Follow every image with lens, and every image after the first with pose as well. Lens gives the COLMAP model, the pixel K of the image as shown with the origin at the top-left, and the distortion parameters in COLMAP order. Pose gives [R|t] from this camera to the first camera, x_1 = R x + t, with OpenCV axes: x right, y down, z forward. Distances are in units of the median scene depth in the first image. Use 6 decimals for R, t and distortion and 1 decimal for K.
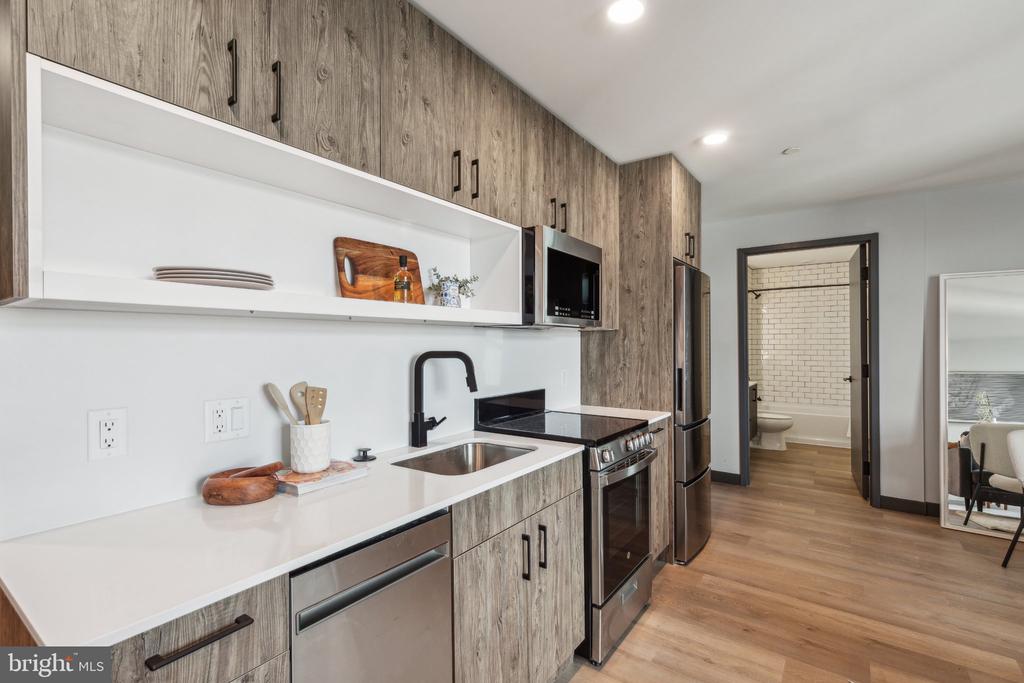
lens RADIAL K [[462.1, 0, 529.4], [0, 462.1, 343.6], [0, 0, 1]] dist [-0.001045, -0.000358]
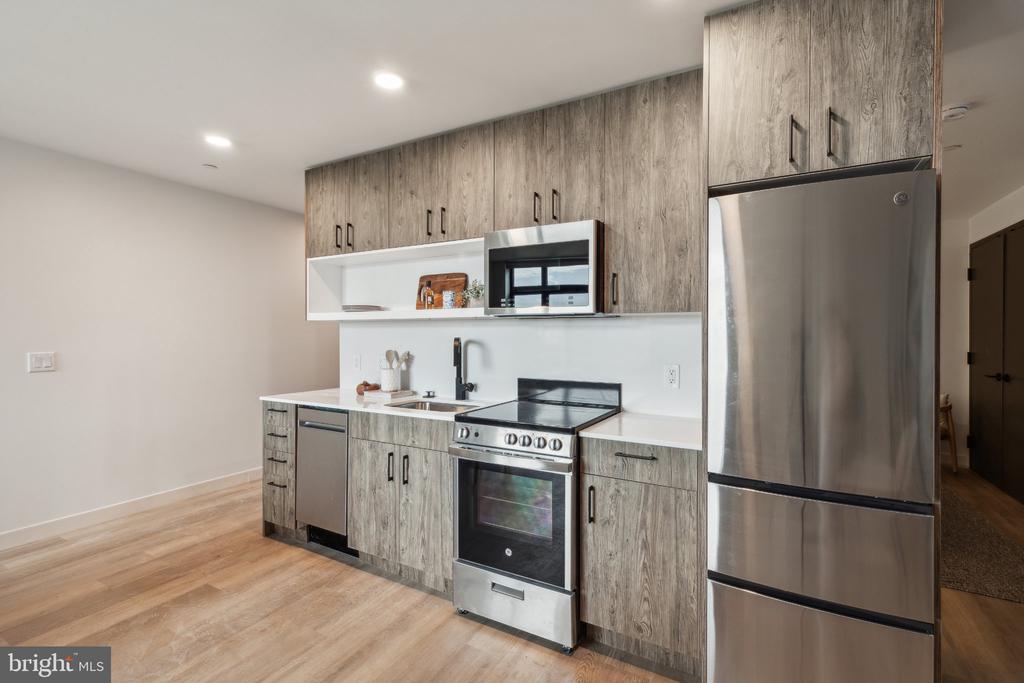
lens RADIAL K [[462.1, 0, 529.4], [0, 462.1, 343.6], [0, 0, 1]] dist [-0.001045, -0.000358]
pose [[0.116873, 0.013560, -0.993054, 1.477735], [-0.003170, 0.999907, 0.013281, 0.016092], [0.993142, 0.001596, 0.116905, 1.176767]]
